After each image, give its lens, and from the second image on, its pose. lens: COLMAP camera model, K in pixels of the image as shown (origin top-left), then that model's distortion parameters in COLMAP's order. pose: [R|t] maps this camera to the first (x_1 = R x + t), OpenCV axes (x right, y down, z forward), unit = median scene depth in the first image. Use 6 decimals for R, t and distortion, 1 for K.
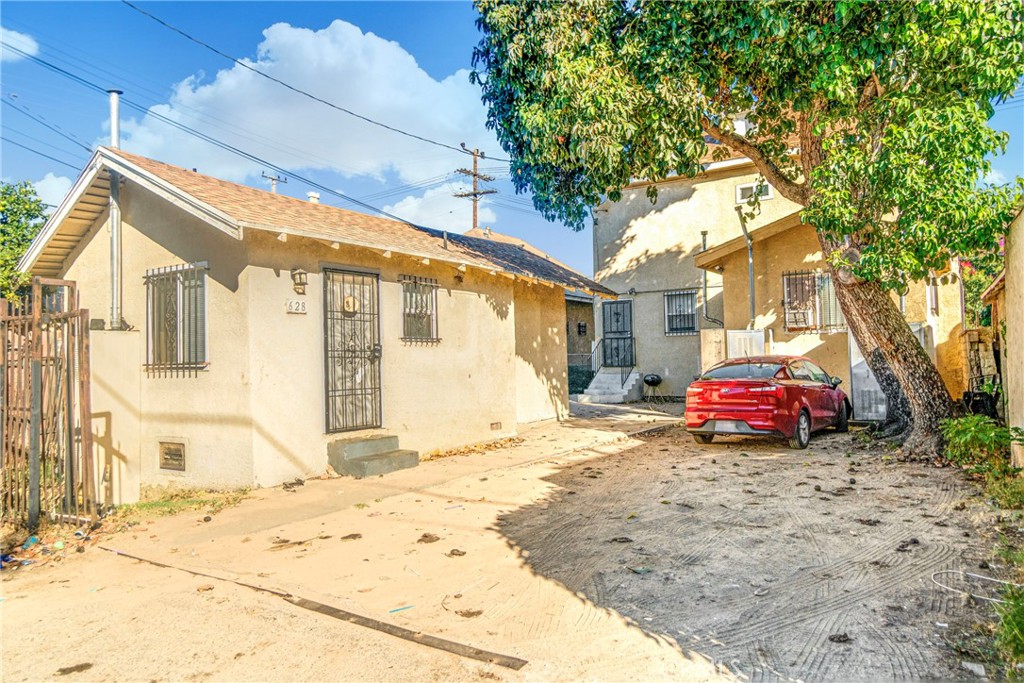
lens RADIAL K [[683.7, 0, 510.0], [0, 683.7, 329.4], [0, 0, 1]] dist [0.007053, 0.002286]
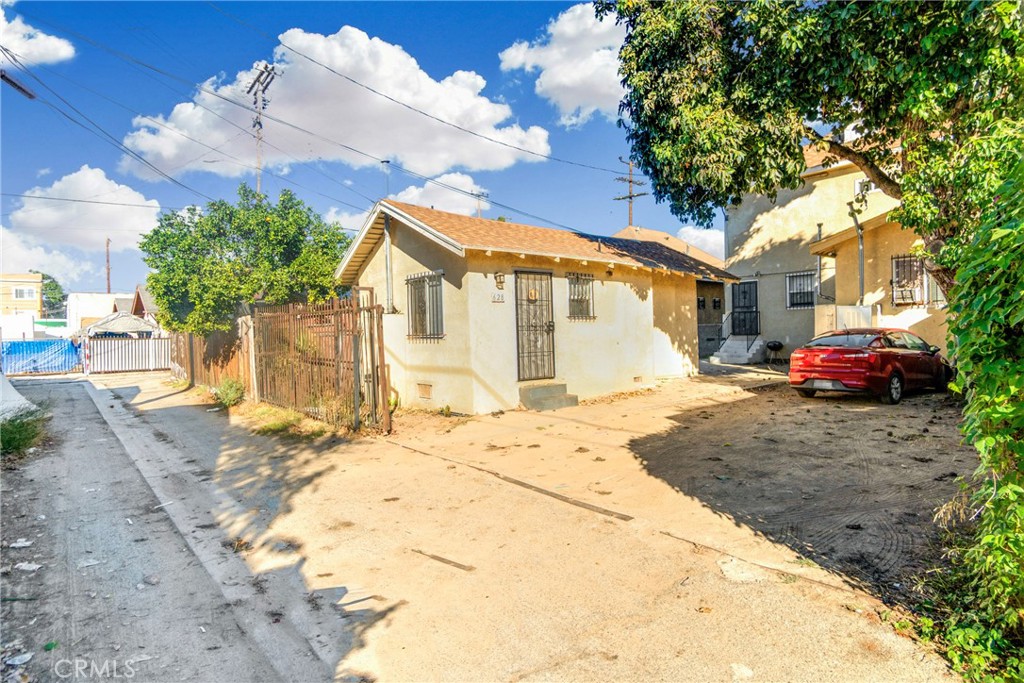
lens RADIAL K [[683.7, 0, 510.0], [0, 683.7, 329.4], [0, 0, 1]] dist [0.007053, 0.002286]
pose [[0.961575, 0.004941, -0.274497, 0.114114], [0.013604, 0.997752, 0.065615, -0.054656], [0.274205, -0.066828, 0.959347, -0.396625]]
